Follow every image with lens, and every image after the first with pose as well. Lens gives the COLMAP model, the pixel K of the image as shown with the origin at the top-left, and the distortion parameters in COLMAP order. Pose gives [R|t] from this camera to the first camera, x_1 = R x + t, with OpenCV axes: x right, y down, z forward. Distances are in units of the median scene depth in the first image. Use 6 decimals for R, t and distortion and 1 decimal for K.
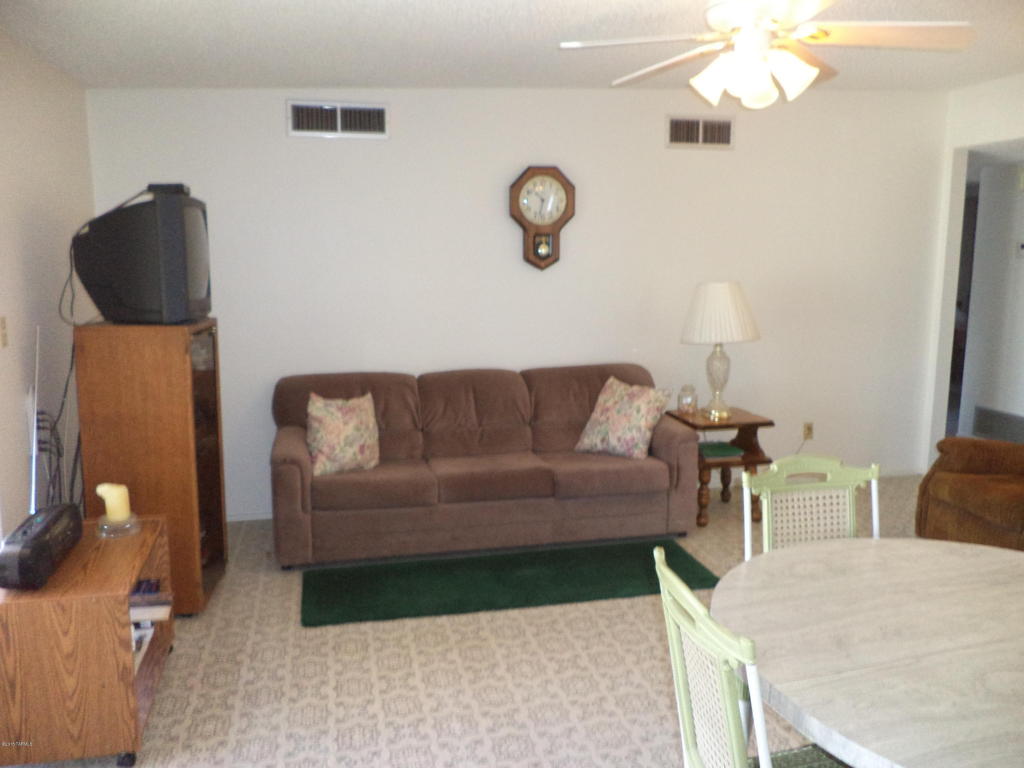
lens RADIAL K [[830.3, 0, 515.4], [0, 830.3, 383.4], [0, 0, 1]] dist [-0.022146, 0.006285]
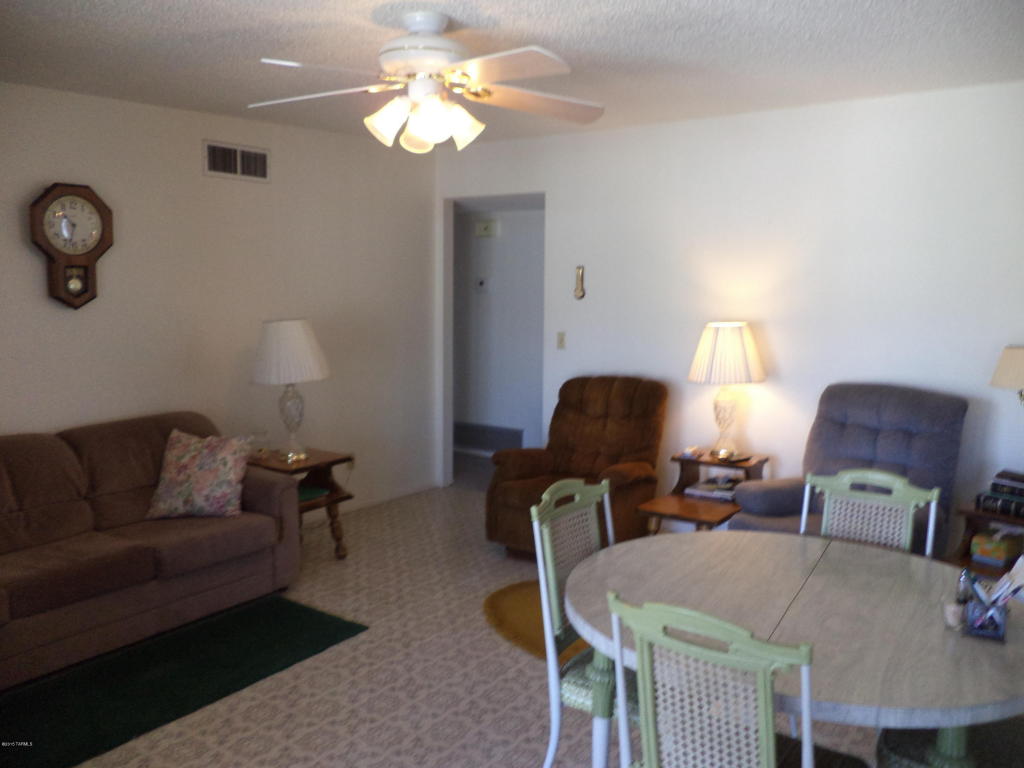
lens RADIAL K [[830.3, 0, 513.9], [0, 830.3, 383.2], [0, 0, 1]] dist [-0.022146, 0.006285]
pose [[0.741068, -0.068259, 0.667951, -0.209773], [0.092195, 0.995741, -0.000530, -0.024062], [-0.665070, 0.061975, 0.744205, 0.109800]]
